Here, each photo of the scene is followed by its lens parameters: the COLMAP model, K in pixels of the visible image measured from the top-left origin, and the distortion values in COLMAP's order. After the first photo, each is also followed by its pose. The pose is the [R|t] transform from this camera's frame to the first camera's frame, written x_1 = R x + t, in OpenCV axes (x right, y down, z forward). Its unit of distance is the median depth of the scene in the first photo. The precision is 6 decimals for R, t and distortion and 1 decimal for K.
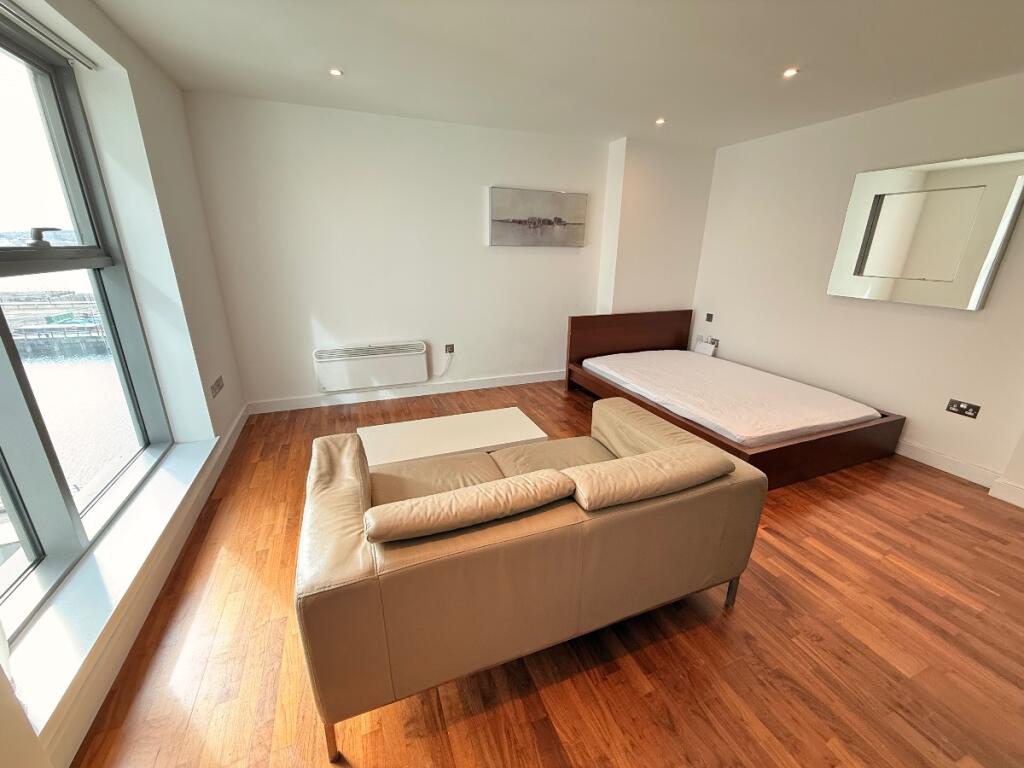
lens RADIAL K [[409.3, 0, 508.8], [0, 409.3, 383.2], [0, 0, 1]] dist [0.000748, 0.001039]
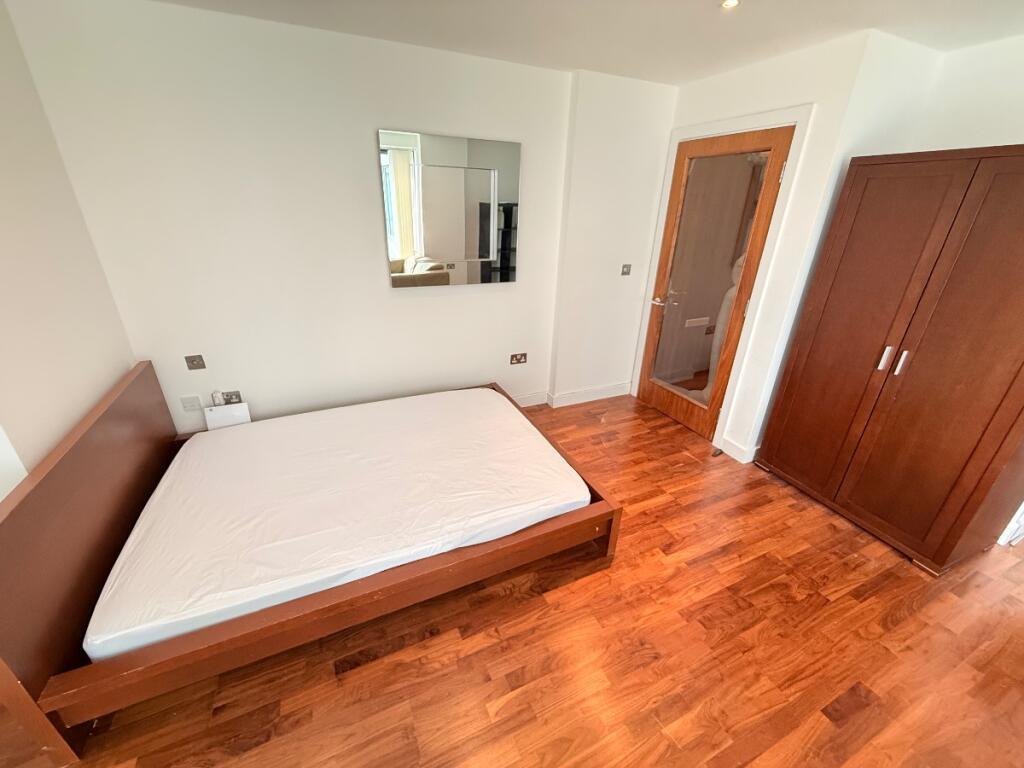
lens RADIAL K [[409.3, 0, 512.2], [0, 409.3, 379.9], [0, 0, 1]] dist [0.000748, 0.001039]
pose [[-0.049091, -0.420858, 0.905797, -0.026291], [0.288632, 0.862220, 0.416254, -0.280546], [-0.956181, 0.281877, 0.079146, 0.654357]]
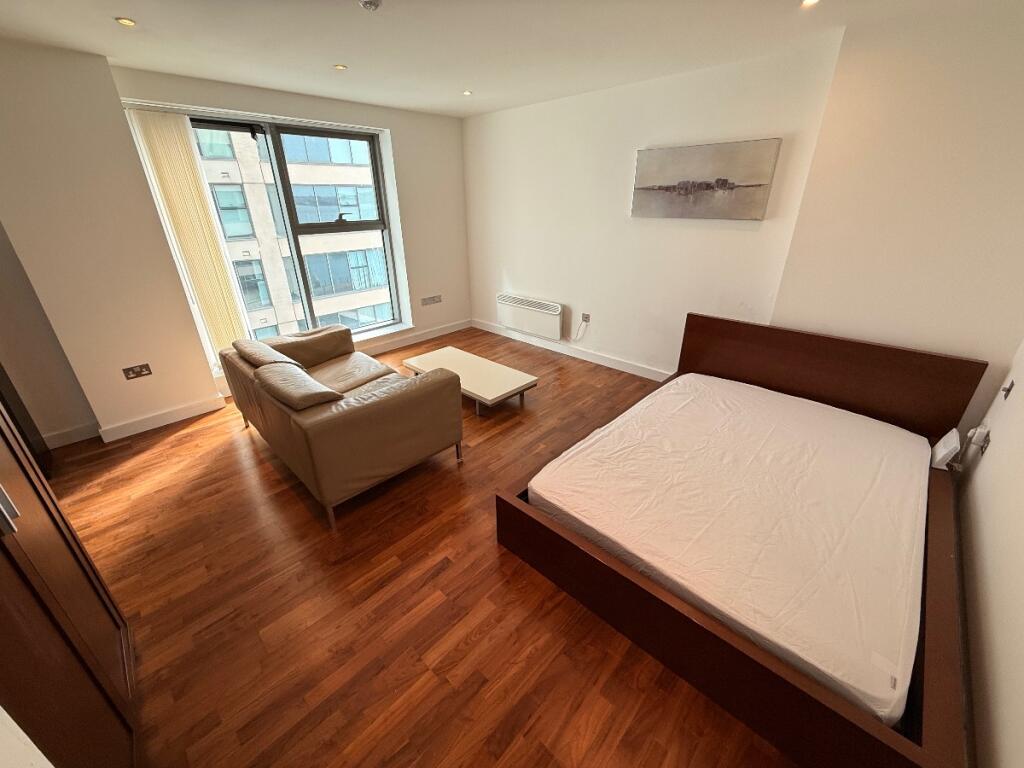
lens RADIAL K [[409.3, 0, 509.2], [0, 409.3, 384.1], [0, 0, 1]] dist [0.000748, 0.001039]
pose [[0.406257, 0.361676, -0.839134, 0.742735], [-0.273034, 0.924426, 0.266252, -0.158747], [0.872013, 0.120945, 0.474304, 0.369239]]
